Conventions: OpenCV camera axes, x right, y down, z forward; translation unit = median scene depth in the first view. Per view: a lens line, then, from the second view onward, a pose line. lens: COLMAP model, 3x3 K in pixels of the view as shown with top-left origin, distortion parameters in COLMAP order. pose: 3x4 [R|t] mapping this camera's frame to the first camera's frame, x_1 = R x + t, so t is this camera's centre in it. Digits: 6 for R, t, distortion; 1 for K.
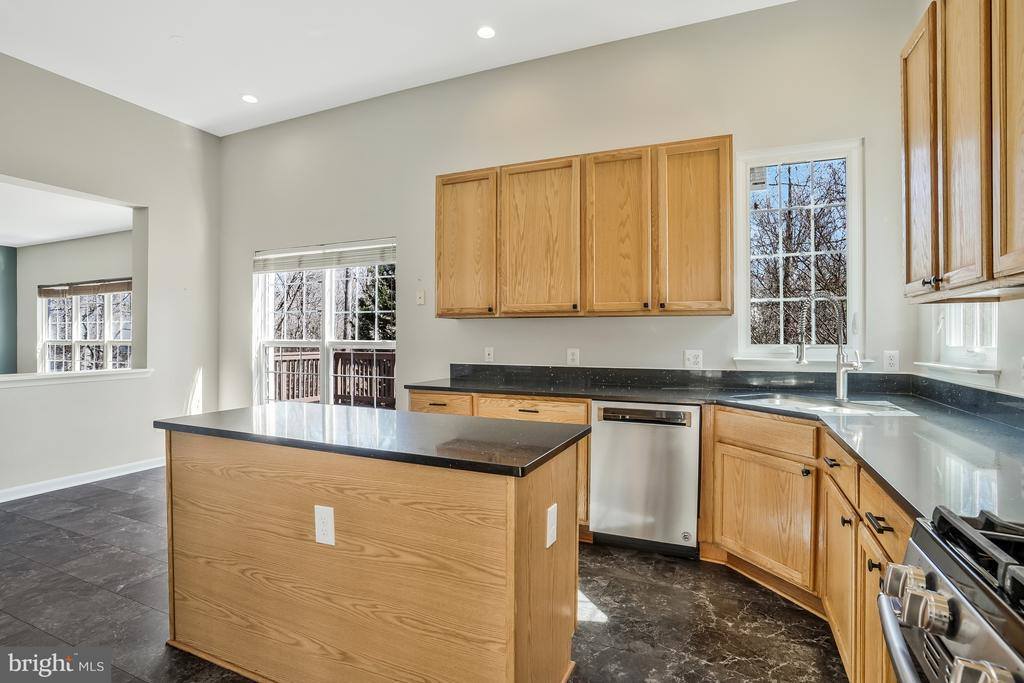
lens RADIAL K [[517.0, 0, 512.0], [0, 517.0, 341.5], [0, 0, 1]] dist [-0.038712, 0.048213]
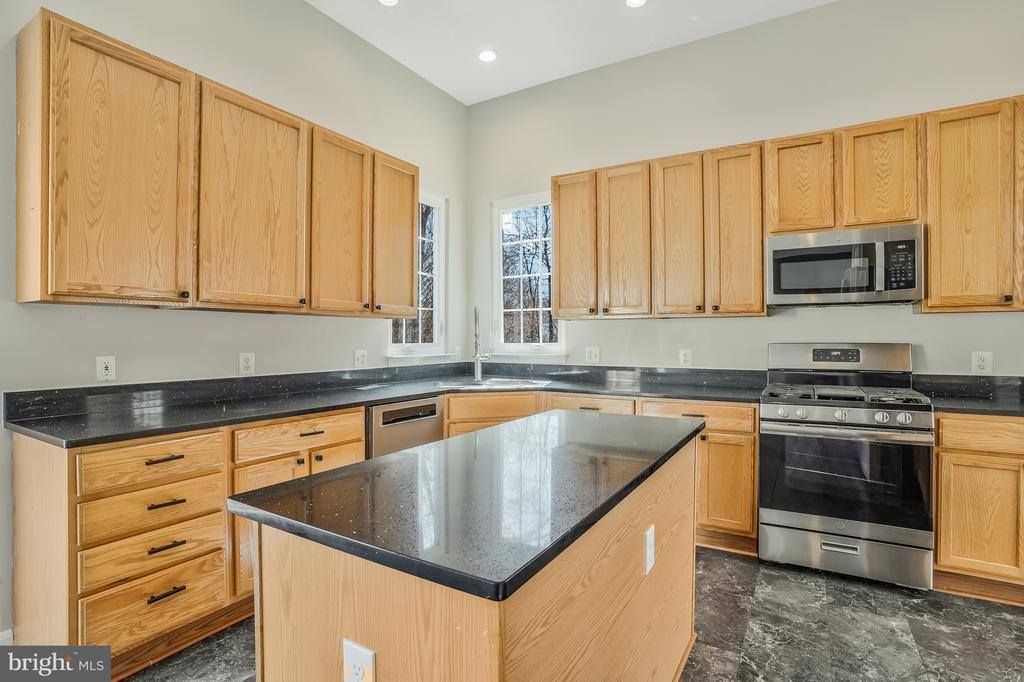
lens RADIAL K [[517.0, 0, 512.0], [0, 517.0, 341.0], [0, 0, 1]] dist [-0.038712, 0.048213]
pose [[0.142870, -0.008817, 0.989702, -0.638666], [0.005123, 0.999954, 0.008169, -0.009136], [-0.989728, 0.003903, 0.142909, 0.545528]]
